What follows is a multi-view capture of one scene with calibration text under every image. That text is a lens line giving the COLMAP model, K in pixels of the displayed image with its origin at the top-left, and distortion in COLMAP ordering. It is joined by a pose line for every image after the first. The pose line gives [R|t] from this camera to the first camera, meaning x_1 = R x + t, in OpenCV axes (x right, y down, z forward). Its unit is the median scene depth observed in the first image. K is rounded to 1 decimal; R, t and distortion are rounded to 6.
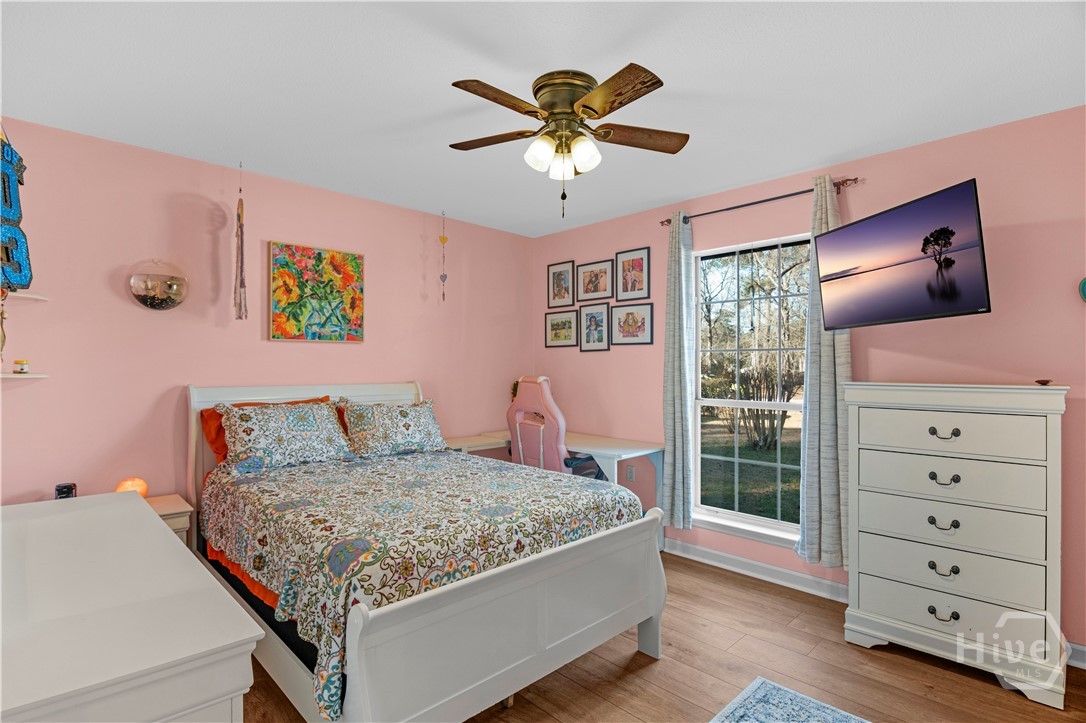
lens RADIAL K [[541.8, 0, 539.3], [0, 541.8, 366.0], [0, 0, 1]] dist [-0.005026, -0.012607]
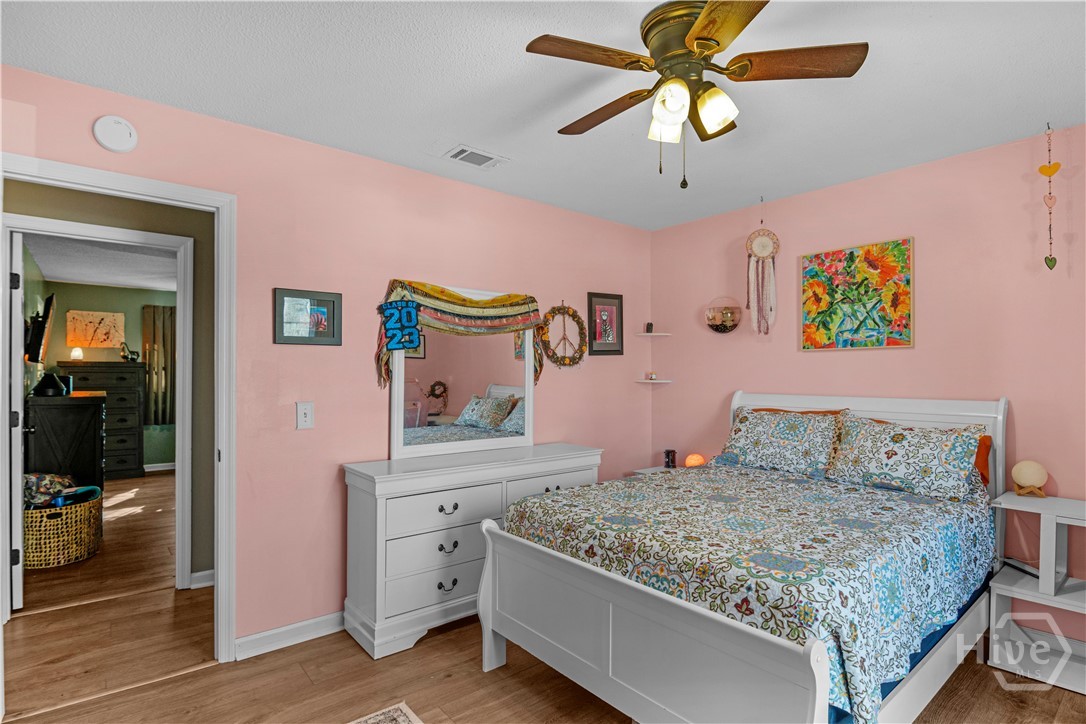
lens RADIAL K [[544.0, 0, 540.2], [0, 544.0, 377.0], [0, 0, 1]] dist [-0.001605, -0.012665]
pose [[-0.095943, 0.001303, -0.995386, 0.574851], [-0.003621, 0.999992, 0.001658, 0.002481], [0.995380, 0.003763, -0.095937, 0.582410]]
